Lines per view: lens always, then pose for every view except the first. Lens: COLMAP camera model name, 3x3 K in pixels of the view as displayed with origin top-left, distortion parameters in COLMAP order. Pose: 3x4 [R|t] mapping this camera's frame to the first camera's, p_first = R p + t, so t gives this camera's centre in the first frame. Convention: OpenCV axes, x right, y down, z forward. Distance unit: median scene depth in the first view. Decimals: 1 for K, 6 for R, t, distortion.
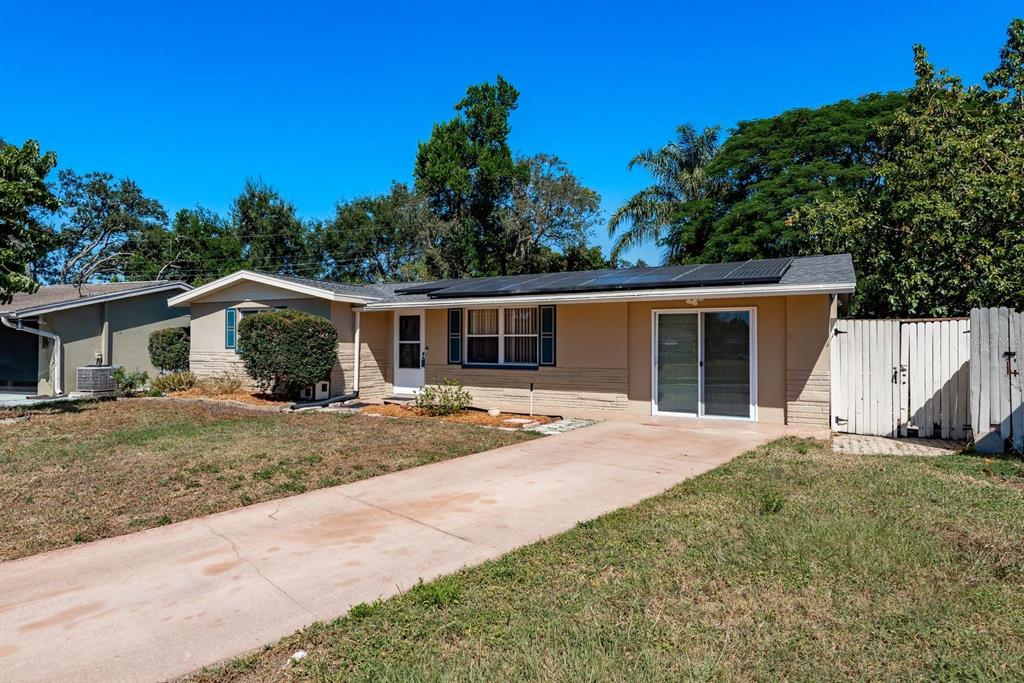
lens RADIAL K [[510.7, 0, 512.0], [0, 510.7, 341.5], [0, 0, 1]] dist [0.008559, -0.000638]
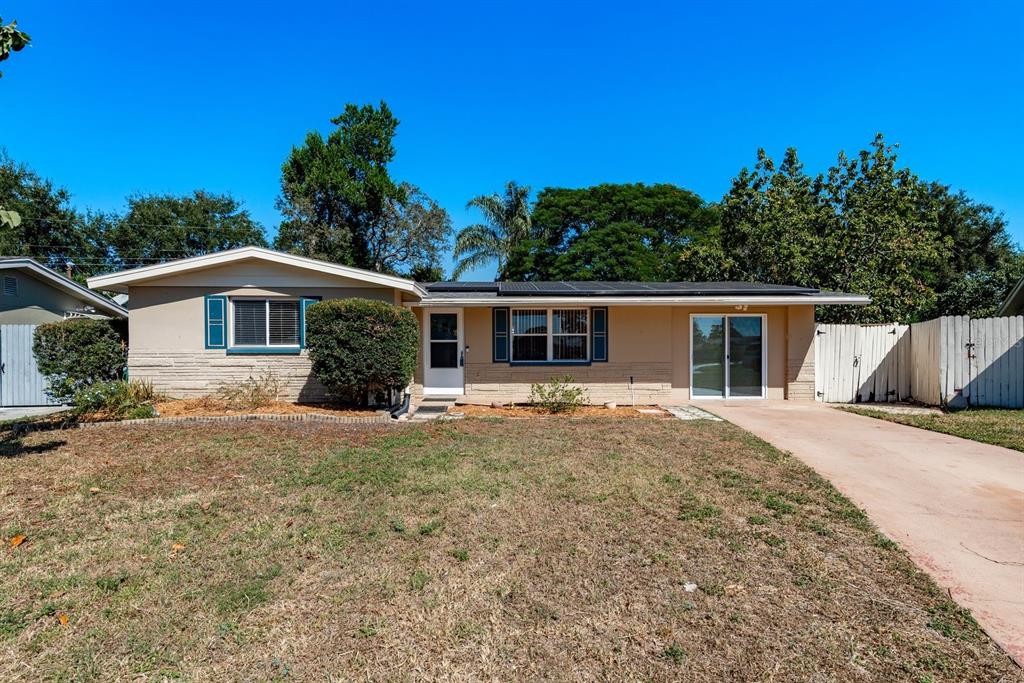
lens RADIAL K [[398.3, 0, 512.0], [0, 398.3, 352.8], [0, 0, 1]] dist [0.010643, -0.000073]
pose [[0.889398, -0.008864, 0.457048, -0.473018], [0.002994, 0.999903, 0.013567, 0.014799], [-0.457124, -0.010698, 0.889339, 0.290860]]
